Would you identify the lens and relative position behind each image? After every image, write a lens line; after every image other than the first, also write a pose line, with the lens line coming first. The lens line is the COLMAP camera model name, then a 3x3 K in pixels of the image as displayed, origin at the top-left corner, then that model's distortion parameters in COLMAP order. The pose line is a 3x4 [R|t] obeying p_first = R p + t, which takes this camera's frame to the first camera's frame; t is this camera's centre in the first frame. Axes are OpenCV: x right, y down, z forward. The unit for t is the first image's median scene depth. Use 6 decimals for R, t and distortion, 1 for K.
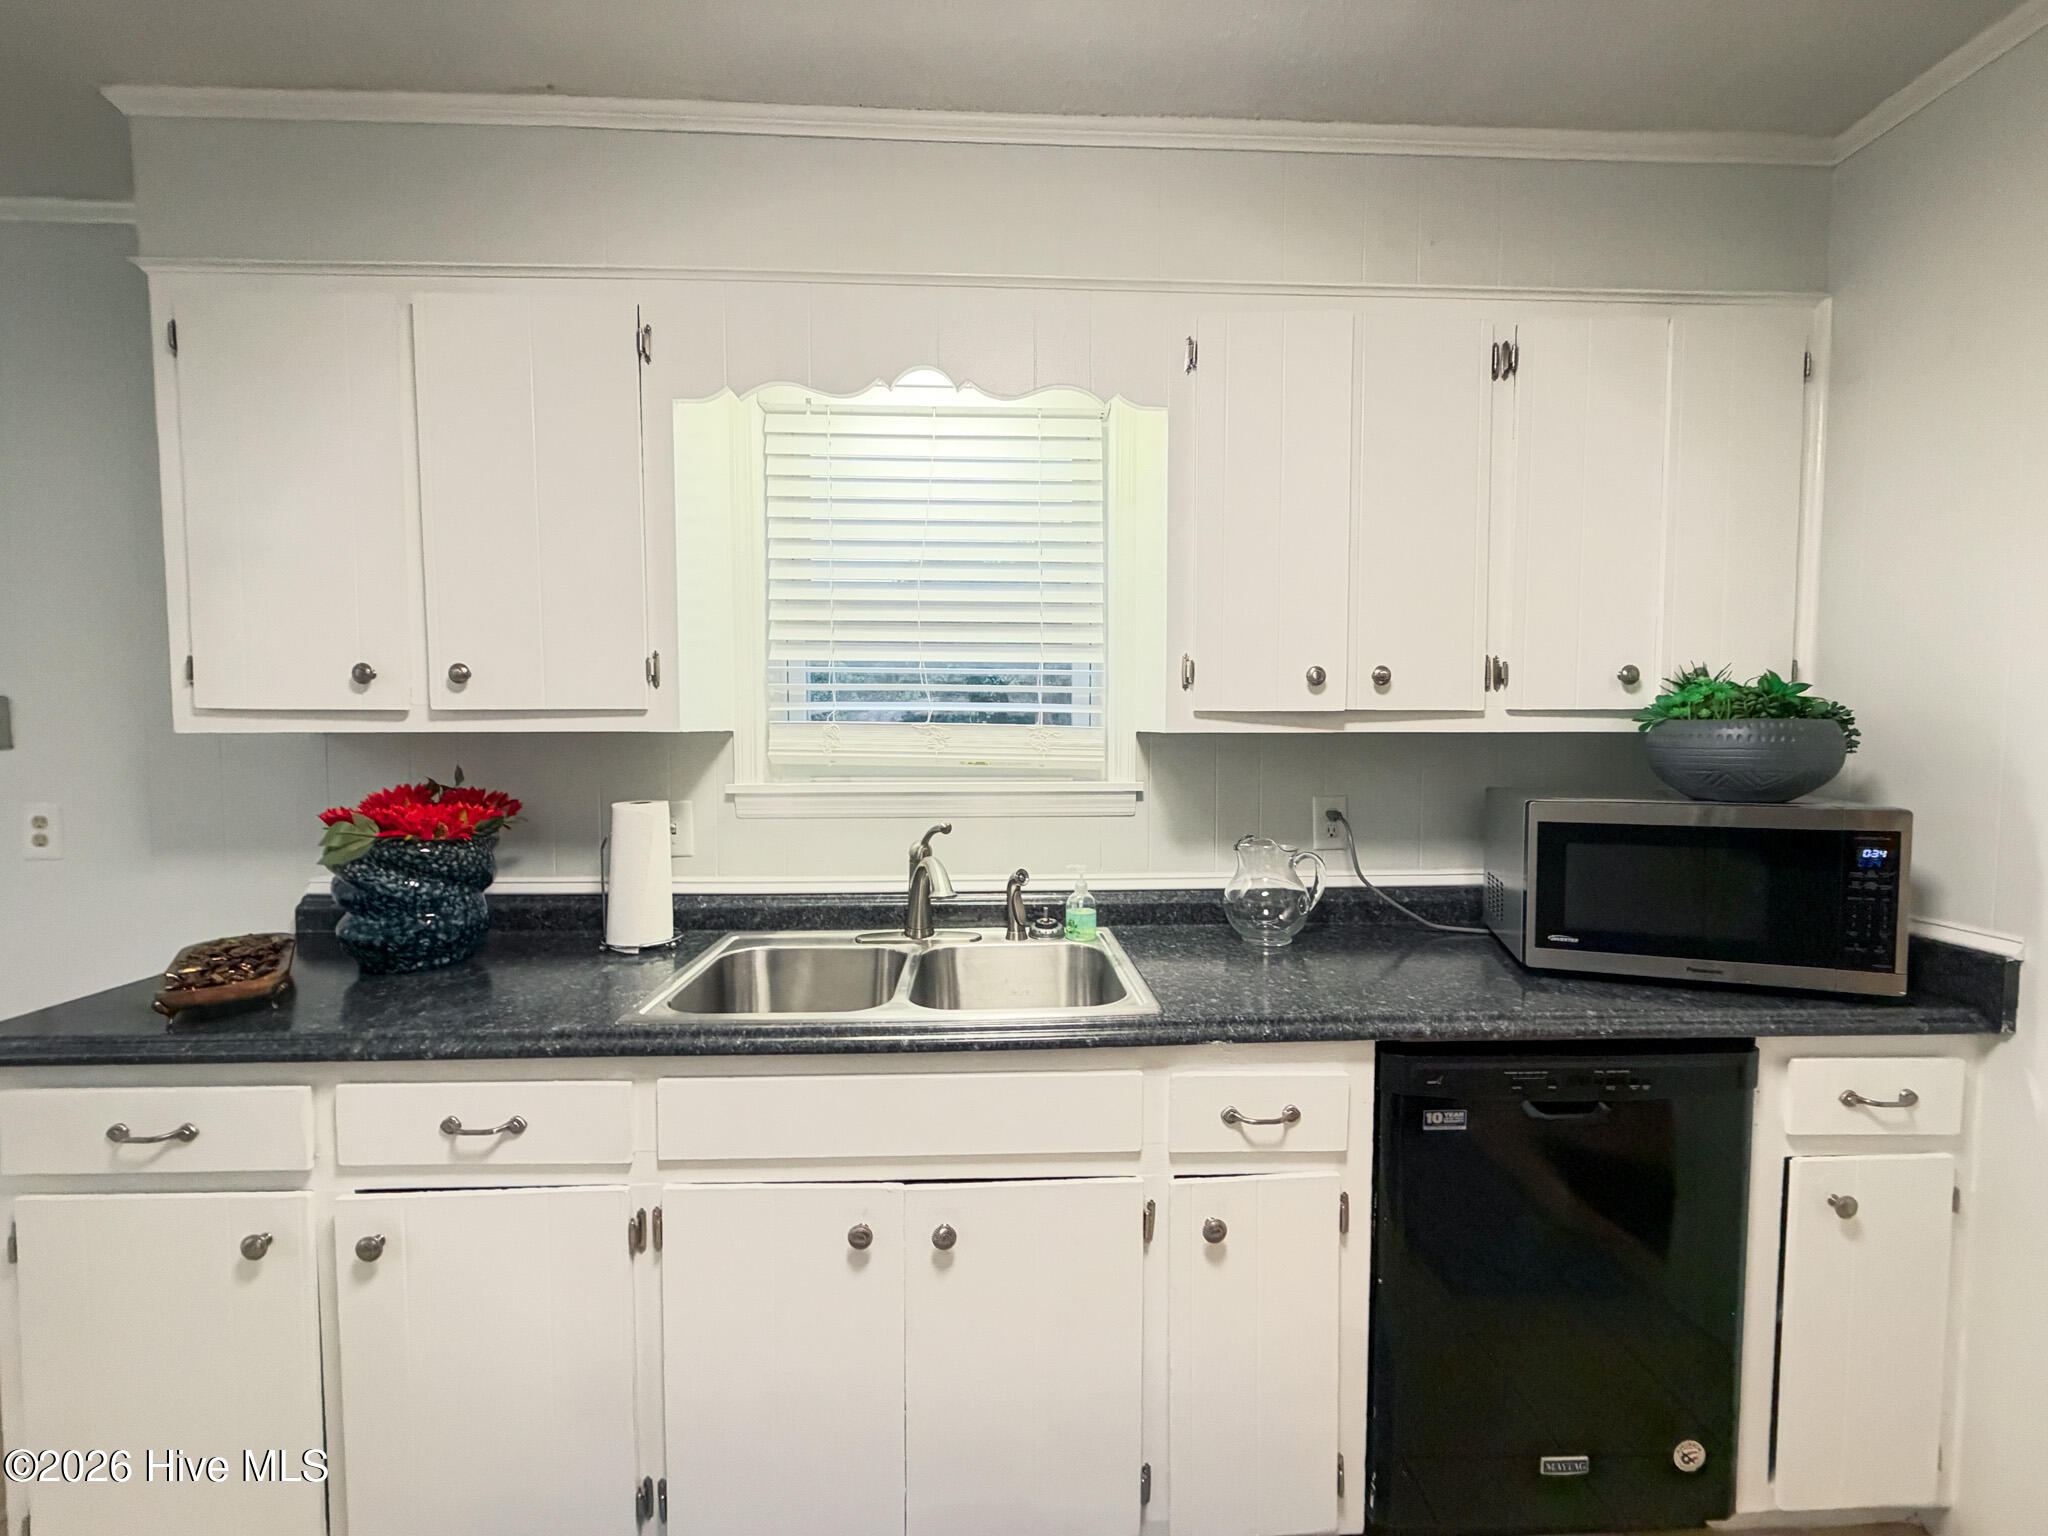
lens RADIAL K [[818.6, 0, 1016.1], [0, 818.6, 762.8], [0, 0, 1]] dist [-0.000343, 0.000227]
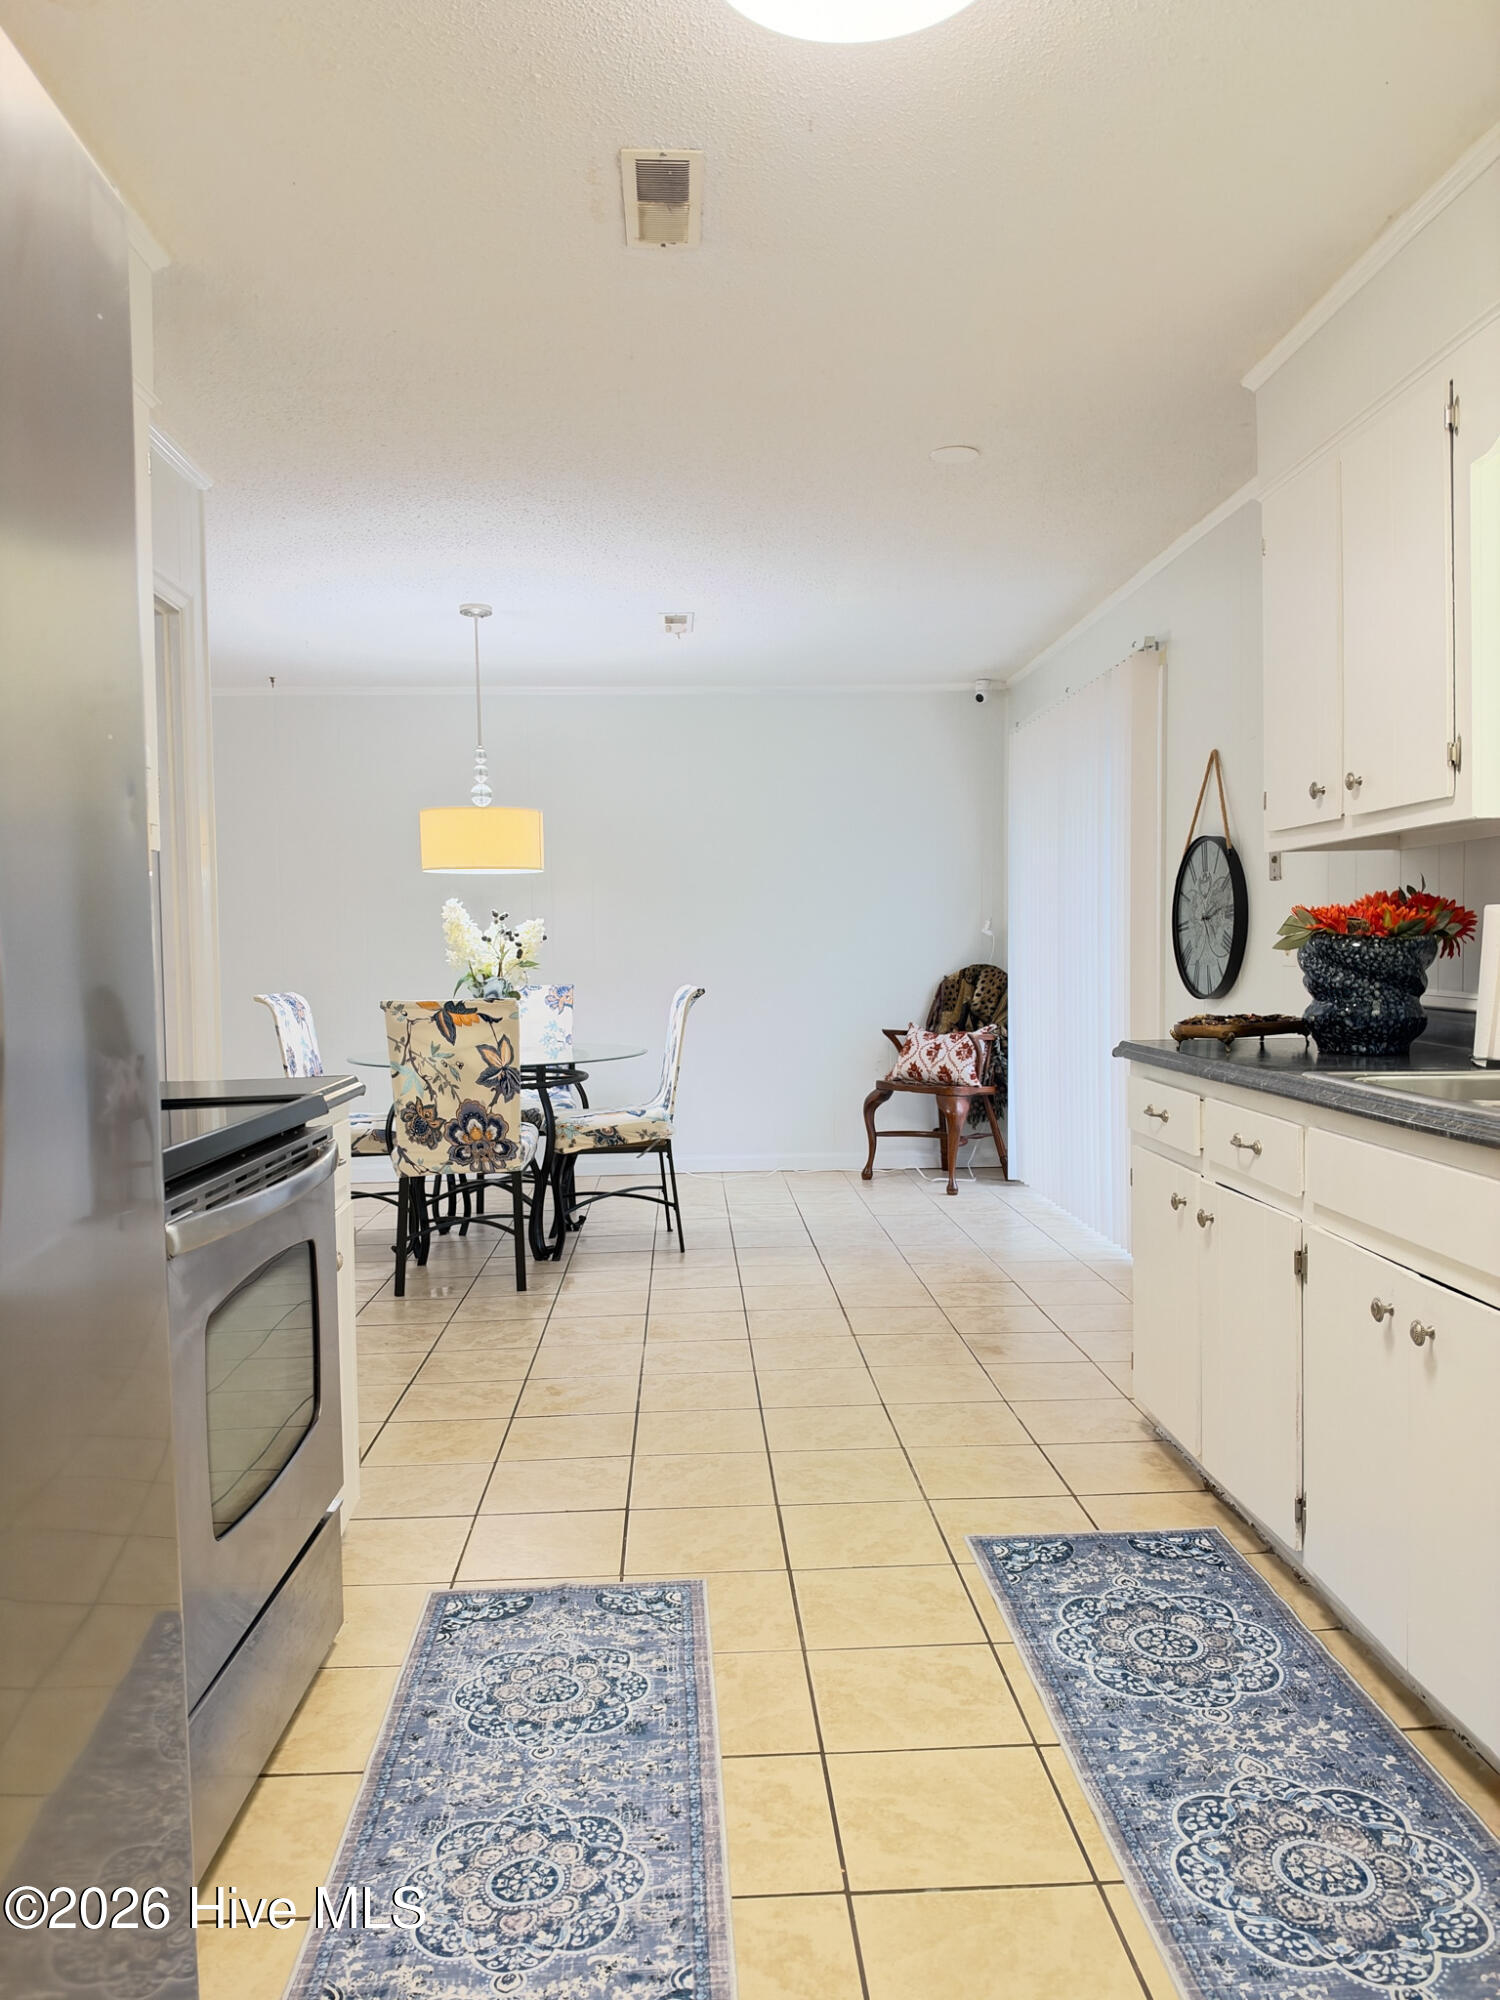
lens RADIAL K [[1447.0, 0, 738.0], [0, 1447.0, 1000.6], [0, 0, 1]] dist [0.041142, -0.074919]
pose [[0.001963, 0.039149, -0.999231, 1.248337], [-0.030488, 0.998771, 0.039071, 0.130231], [0.999533, 0.030388, 0.003154, 0.169391]]
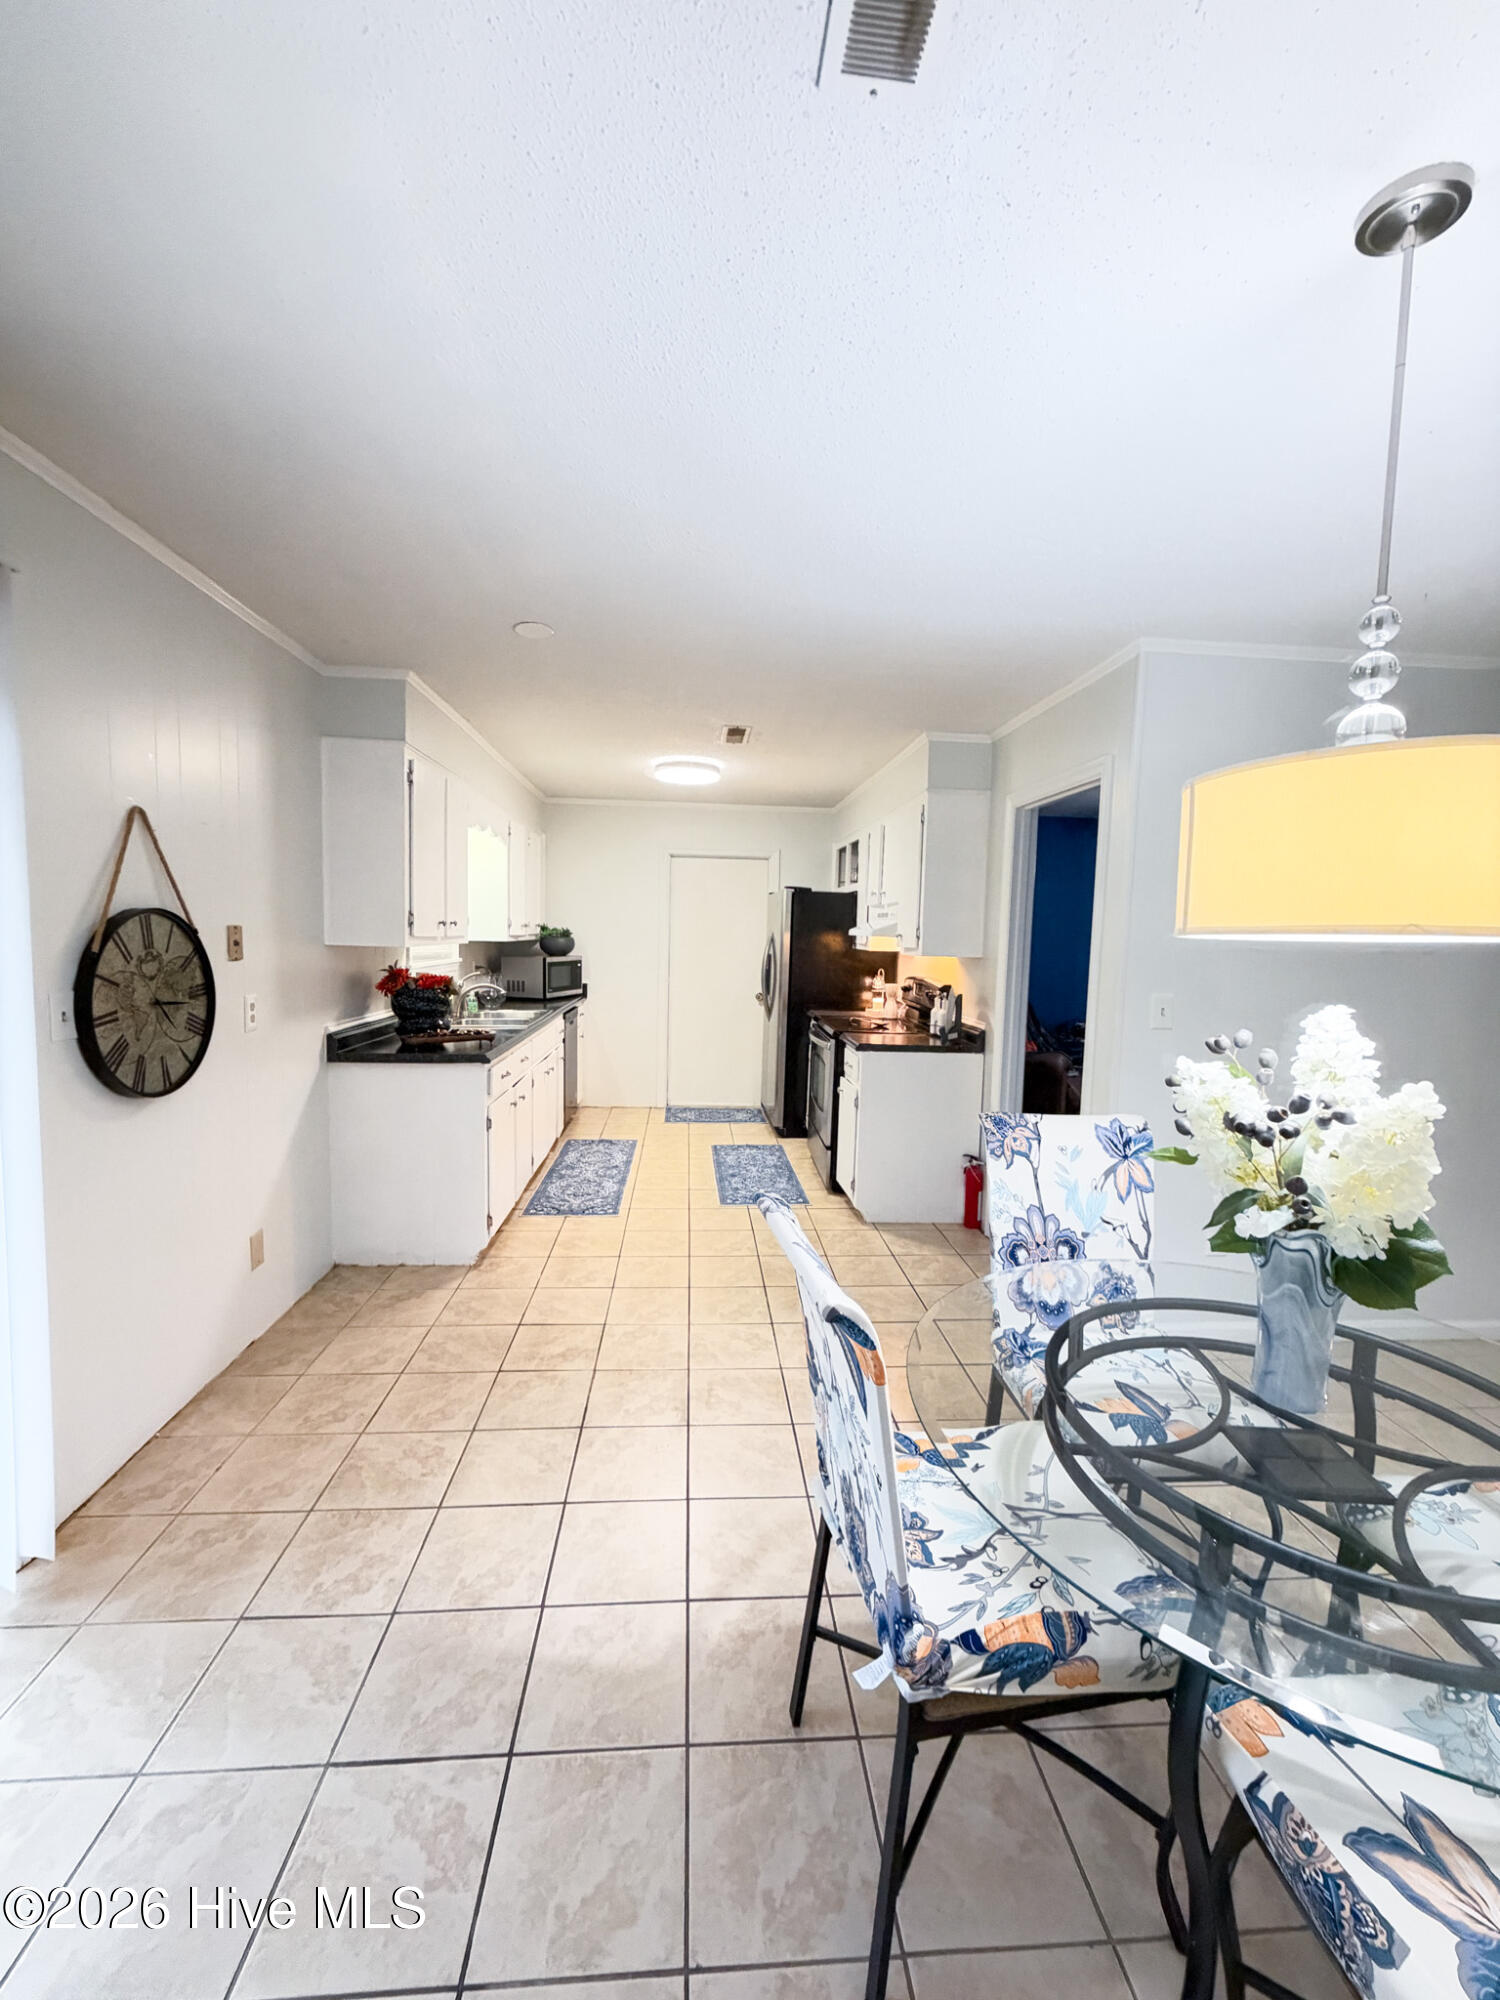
lens RADIAL K [[799.4, 0, 751.5], [0, 799.4, 996.8], [0, 0, 1]] dist [-0.000343, 0.000227]
pose [[-0.039455, -0.080651, 0.995961, -3.225298], [0.022259, 0.996419, 0.081569, -0.057443], [-0.998973, 0.025387, -0.037518, 0.128769]]
